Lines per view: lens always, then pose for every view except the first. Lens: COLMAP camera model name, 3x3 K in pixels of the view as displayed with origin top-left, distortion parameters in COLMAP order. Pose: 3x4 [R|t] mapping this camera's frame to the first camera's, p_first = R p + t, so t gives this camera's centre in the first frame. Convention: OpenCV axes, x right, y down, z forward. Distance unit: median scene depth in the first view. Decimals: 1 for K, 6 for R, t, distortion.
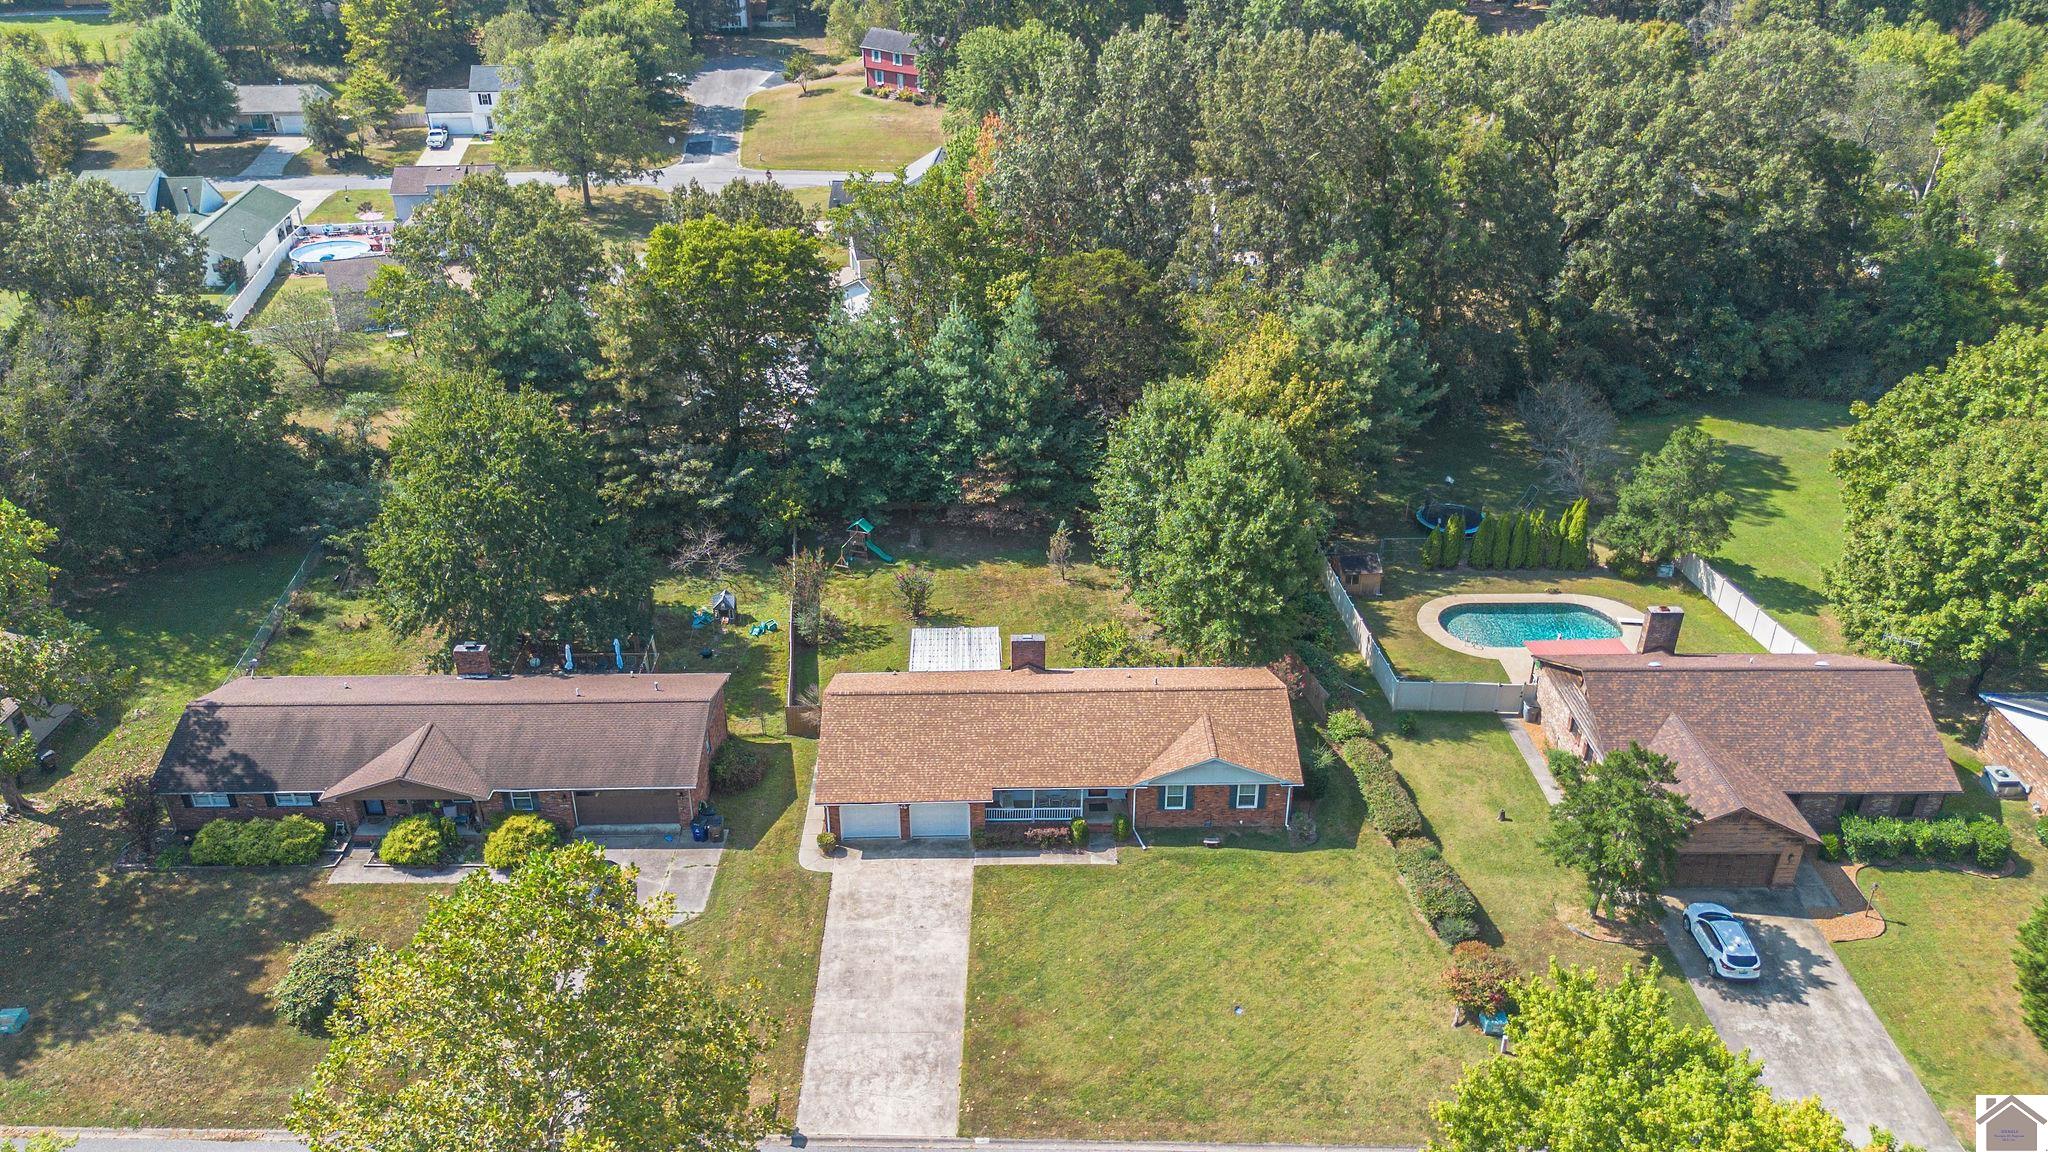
lens RADIAL K [[1470.5, 0, 1024.0], [0, 1470.5, 576.0], [0, 0, 1]] dist [0.064420, -0.065102]
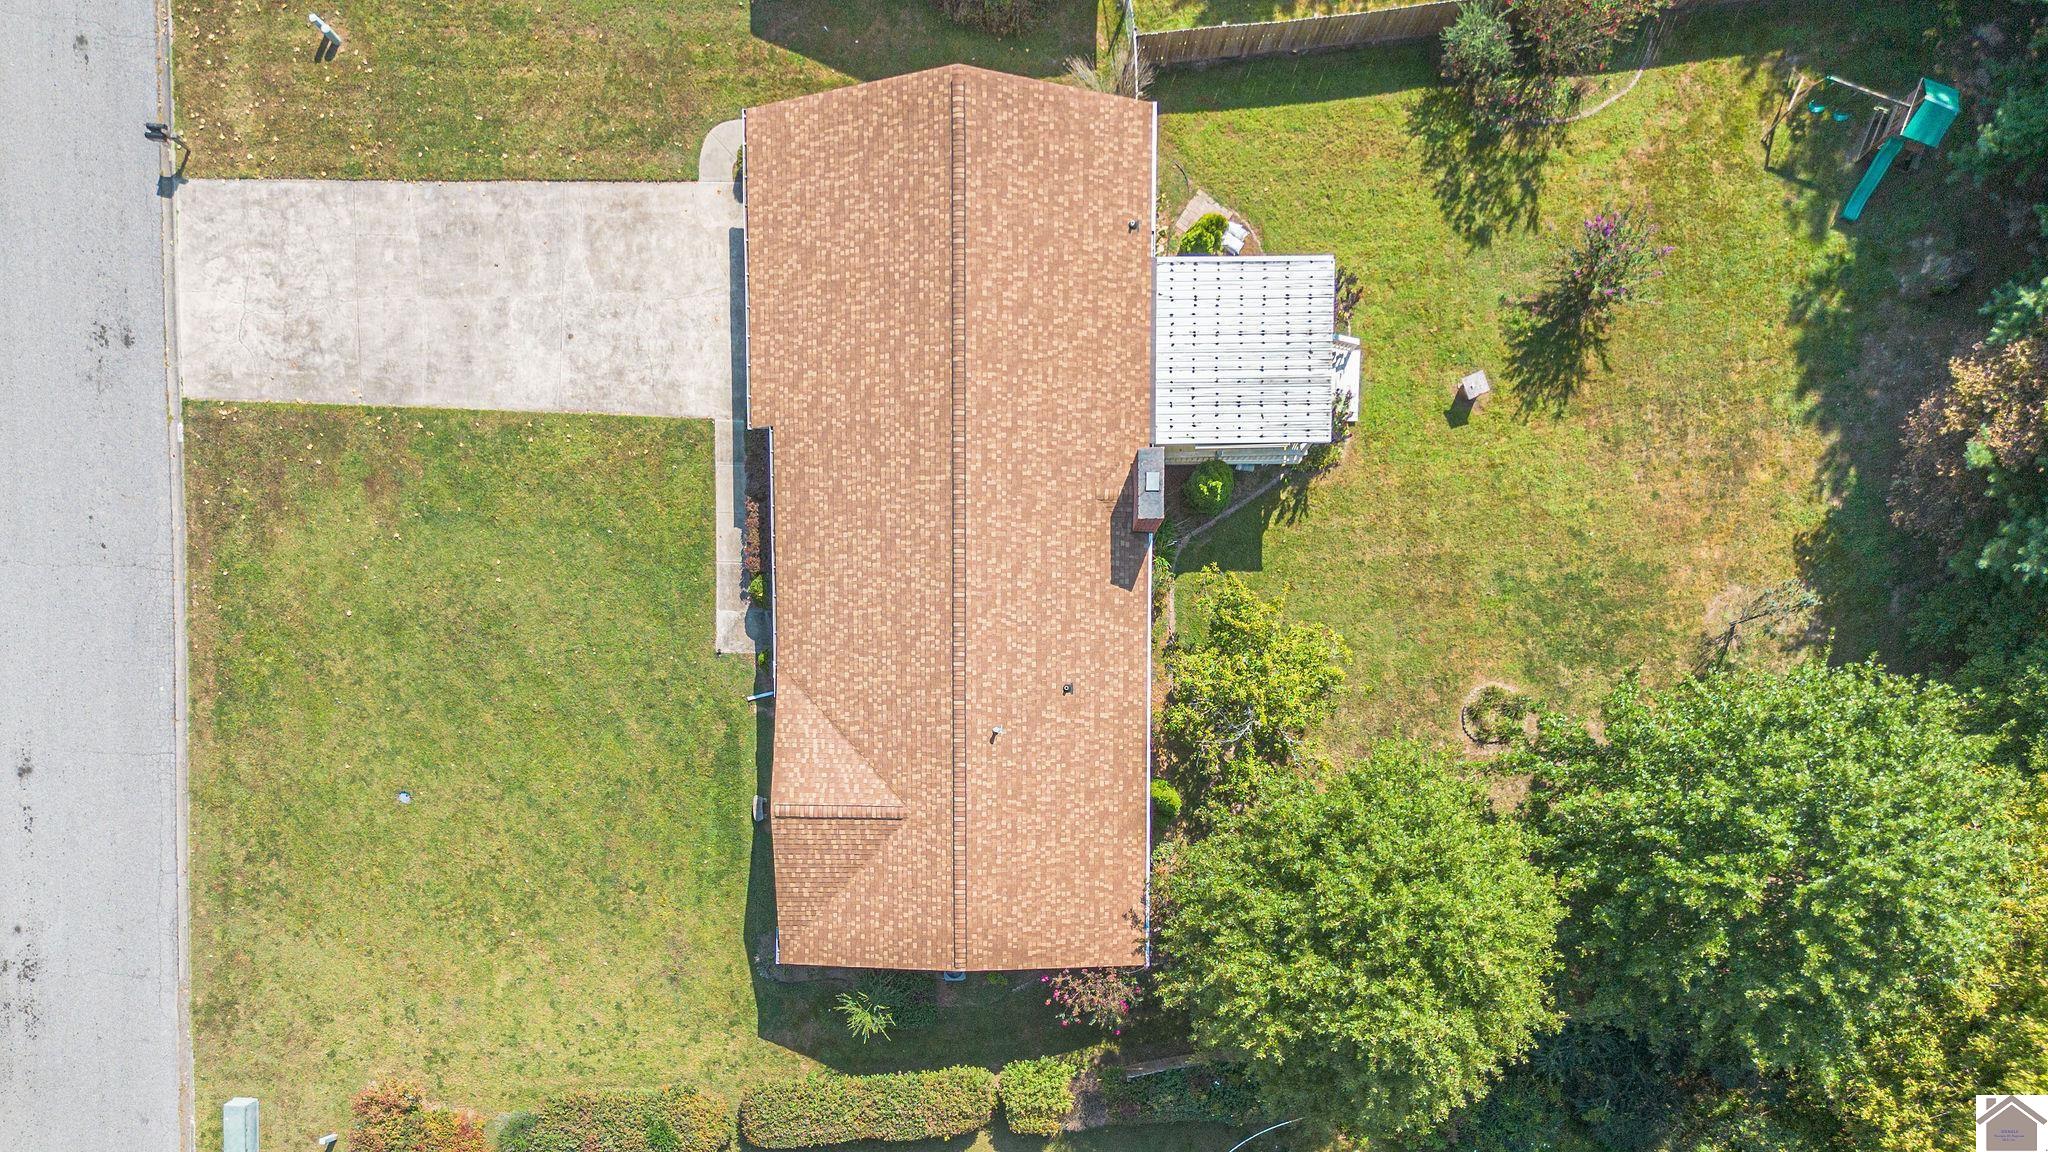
lens RADIAL K [[1470.5, 0, 1024.0], [0, 1470.5, 576.0], [0, 0, 1]] dist [0.064420, -0.065102]
pose [[-0.024588, 0.997347, 0.068520, -0.013920], [-0.481961, -0.071876, 0.873239, -0.402457], [0.875847, -0.011553, 0.482450, 0.811892]]
